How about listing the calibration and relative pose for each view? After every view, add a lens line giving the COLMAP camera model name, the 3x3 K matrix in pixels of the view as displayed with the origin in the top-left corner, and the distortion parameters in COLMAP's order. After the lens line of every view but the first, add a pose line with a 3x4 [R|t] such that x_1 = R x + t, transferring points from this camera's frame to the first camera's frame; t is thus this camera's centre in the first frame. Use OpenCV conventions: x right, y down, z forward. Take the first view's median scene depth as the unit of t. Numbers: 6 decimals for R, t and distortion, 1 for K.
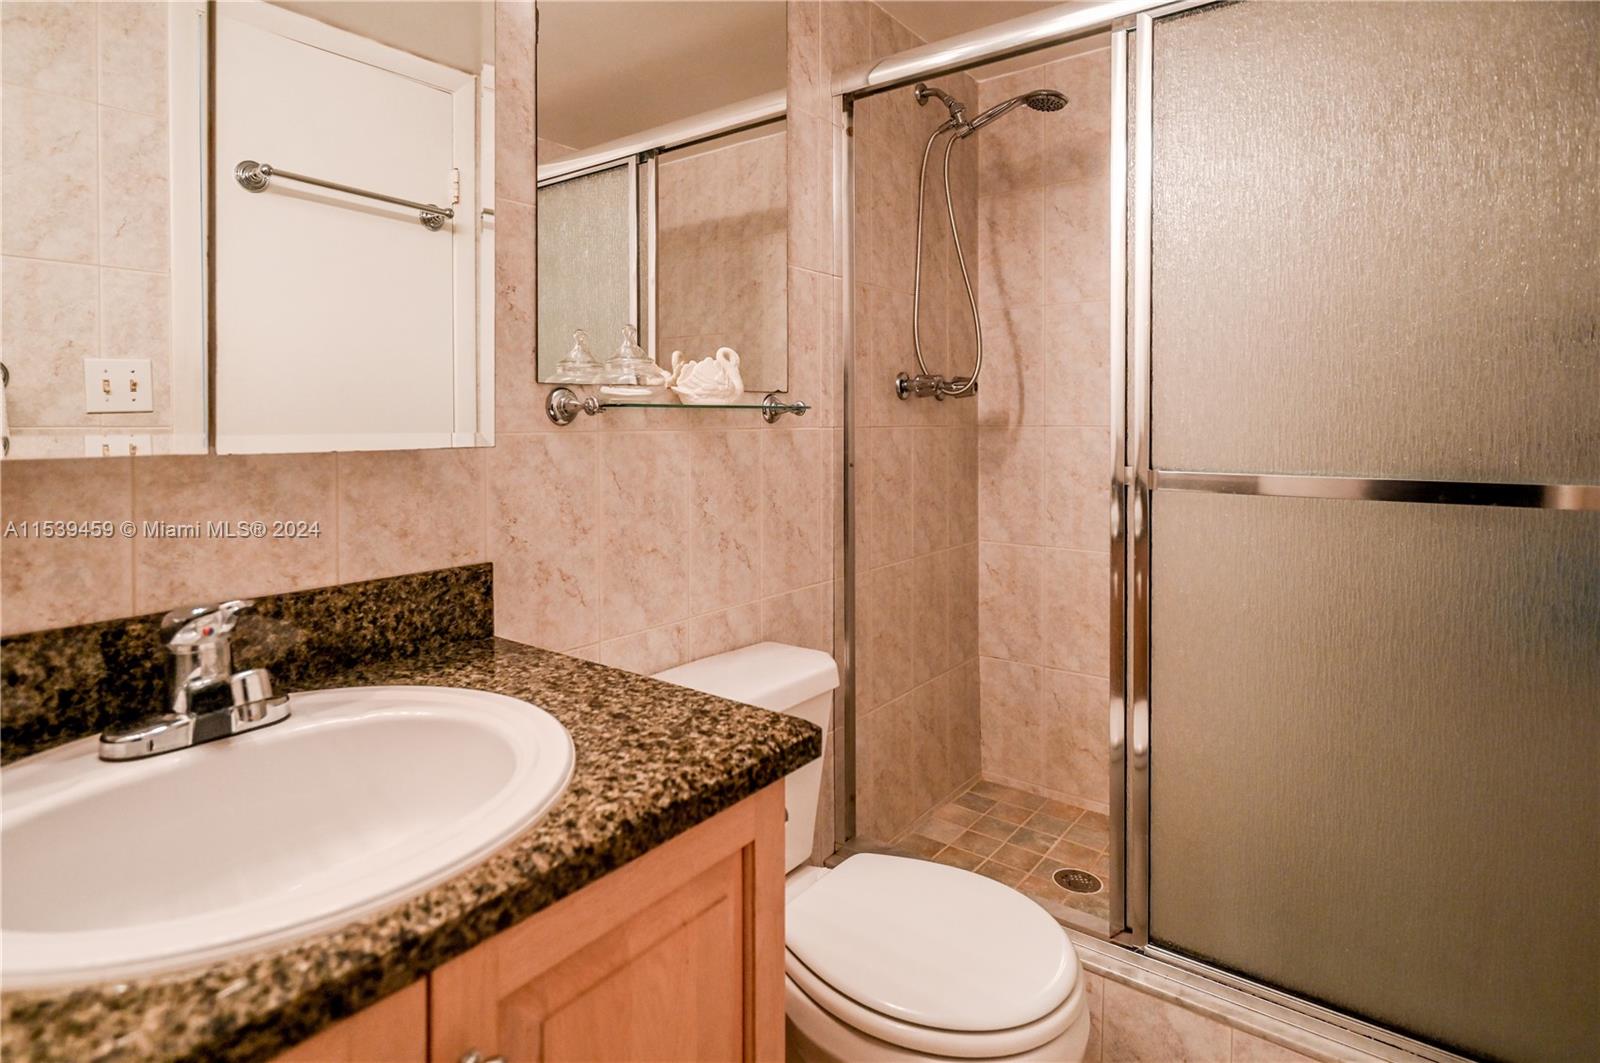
lens RADIAL K [[844.4, 0, 861.8], [0, 844.4, 429.3], [0, 0, 1]] dist [-0.002047, 0.000694]
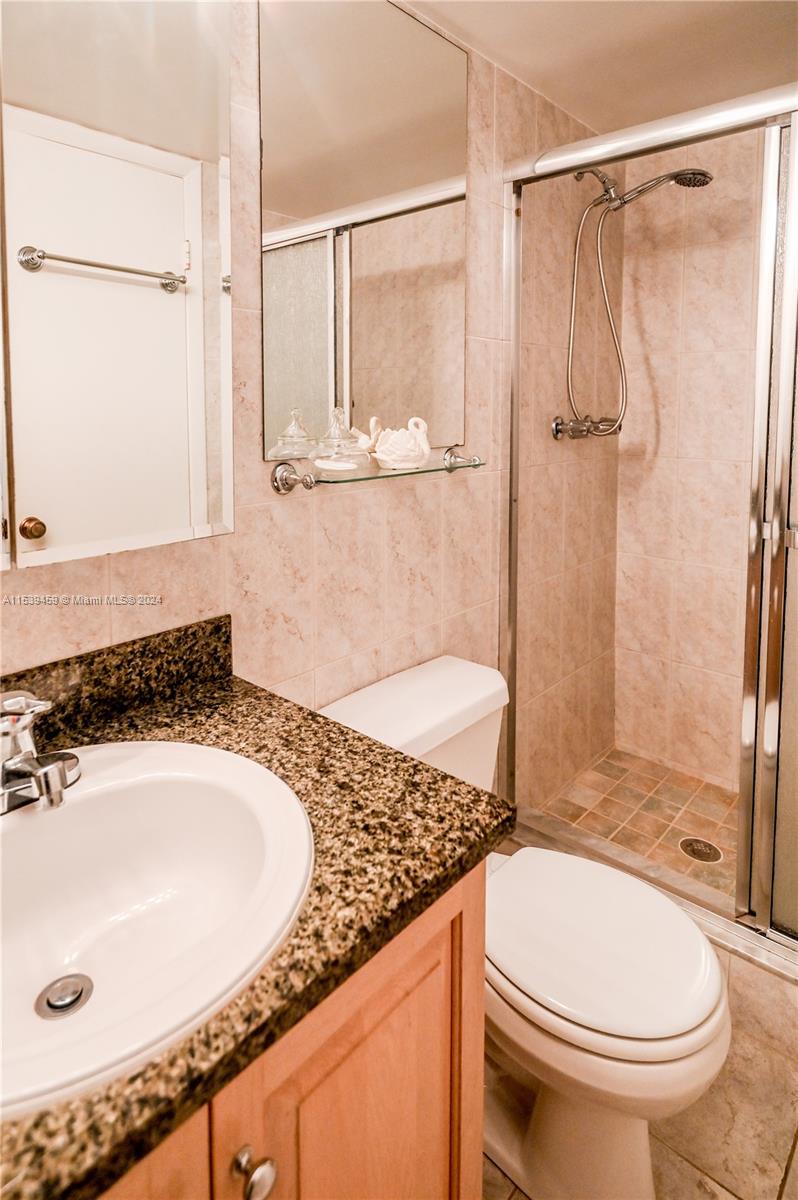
lens RADIAL K [[689.2, 0, 439.7], [0, 689.2, 459.7], [0, 0, 1]] dist [-0.001567, -0.000258]
pose [[0.995840, 0.013255, -0.090144, -0.041547], [-0.007457, 0.997899, 0.064360, -0.101453], [0.090808, -0.063420, 0.993847, 0.046835]]
